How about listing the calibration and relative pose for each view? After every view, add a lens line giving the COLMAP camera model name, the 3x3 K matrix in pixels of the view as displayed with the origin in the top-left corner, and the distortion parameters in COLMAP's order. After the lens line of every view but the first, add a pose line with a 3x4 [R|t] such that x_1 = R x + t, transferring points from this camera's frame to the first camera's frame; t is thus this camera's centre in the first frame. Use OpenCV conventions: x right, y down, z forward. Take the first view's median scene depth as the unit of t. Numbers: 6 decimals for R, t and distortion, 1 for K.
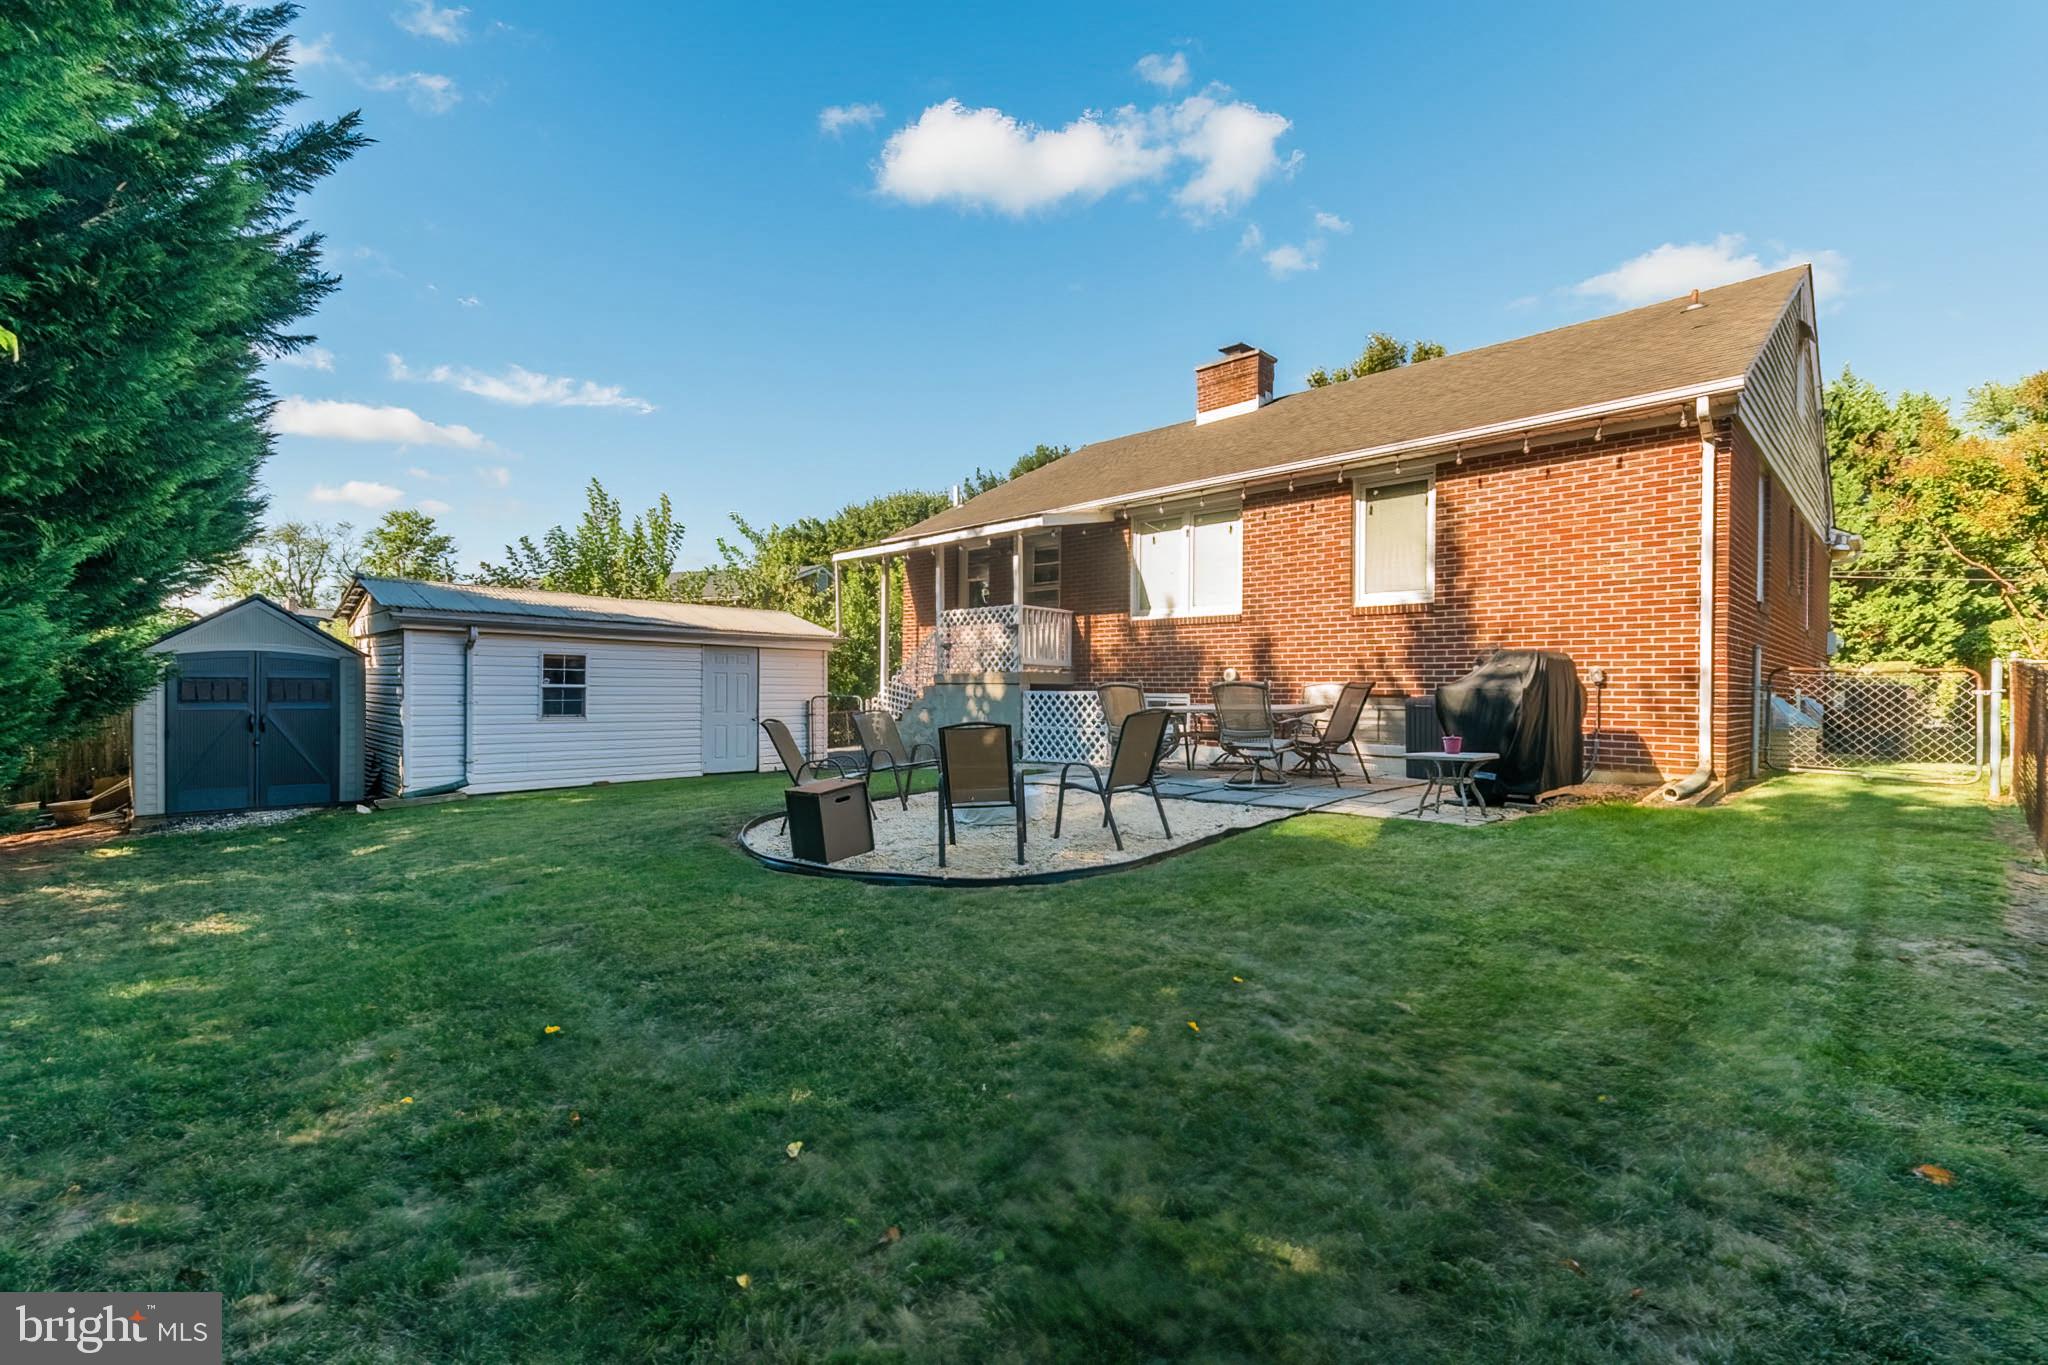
lens RADIAL K [[920.5, 0, 1011.8], [0, 920.5, 697.4], [0, 0, 1]] dist [0.009193, -0.000323]
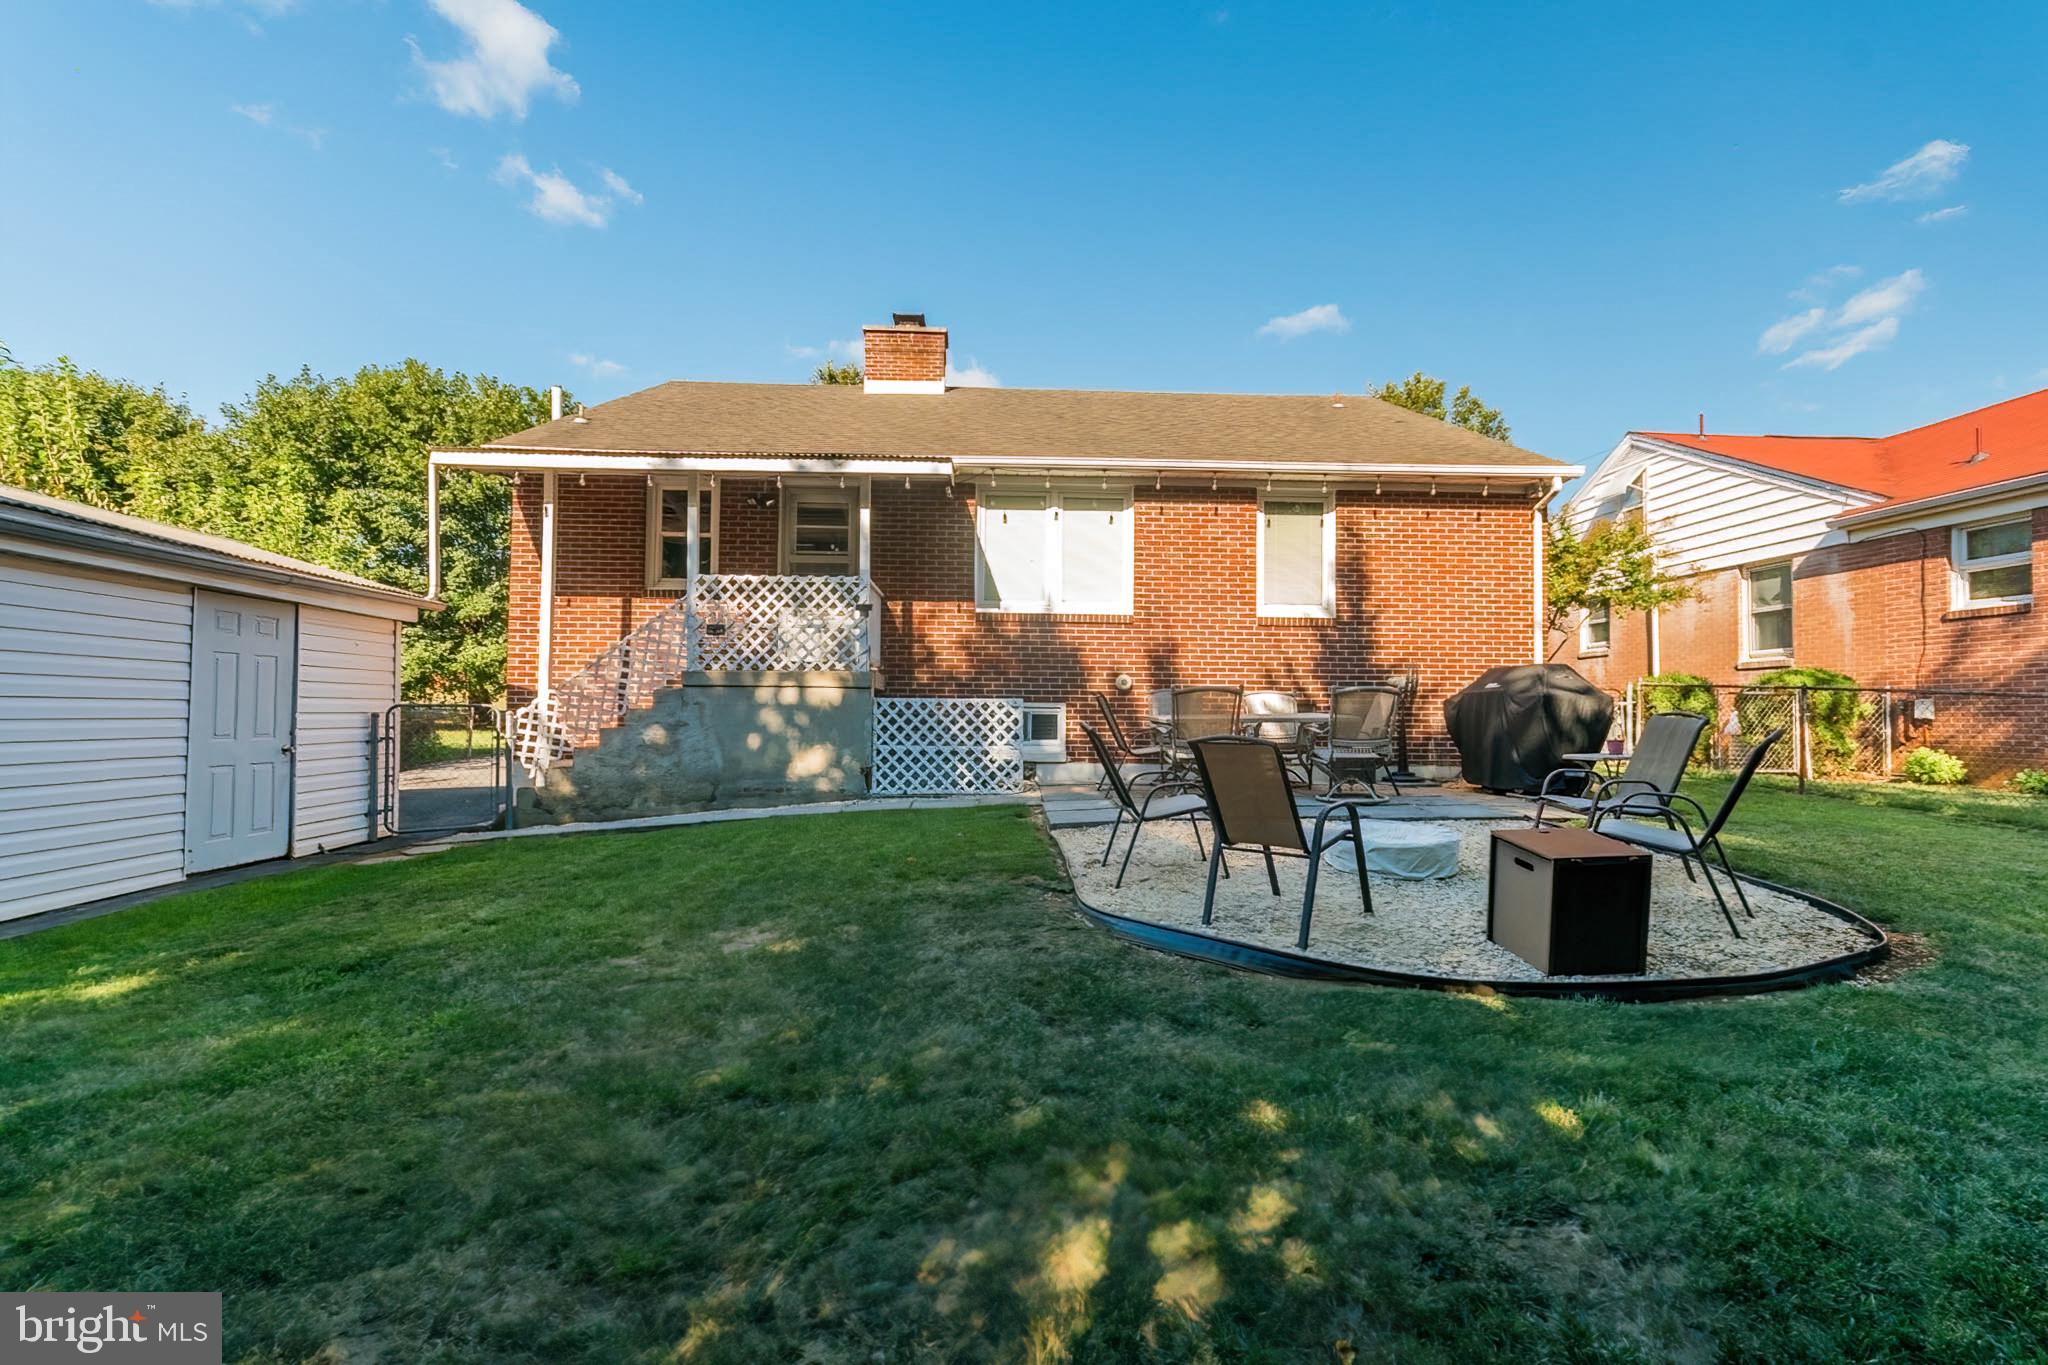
lens RADIAL K [[920.5, 0, 1027.8], [0, 920.5, 680.9], [0, 0, 1]] dist [0.009193, -0.000323]
pose [[0.663942, 0.026009, 0.747332, -0.471943], [0.000980, 0.999364, -0.035650, 0.006256], [-0.747784, 0.024402, 0.663494, 0.458741]]
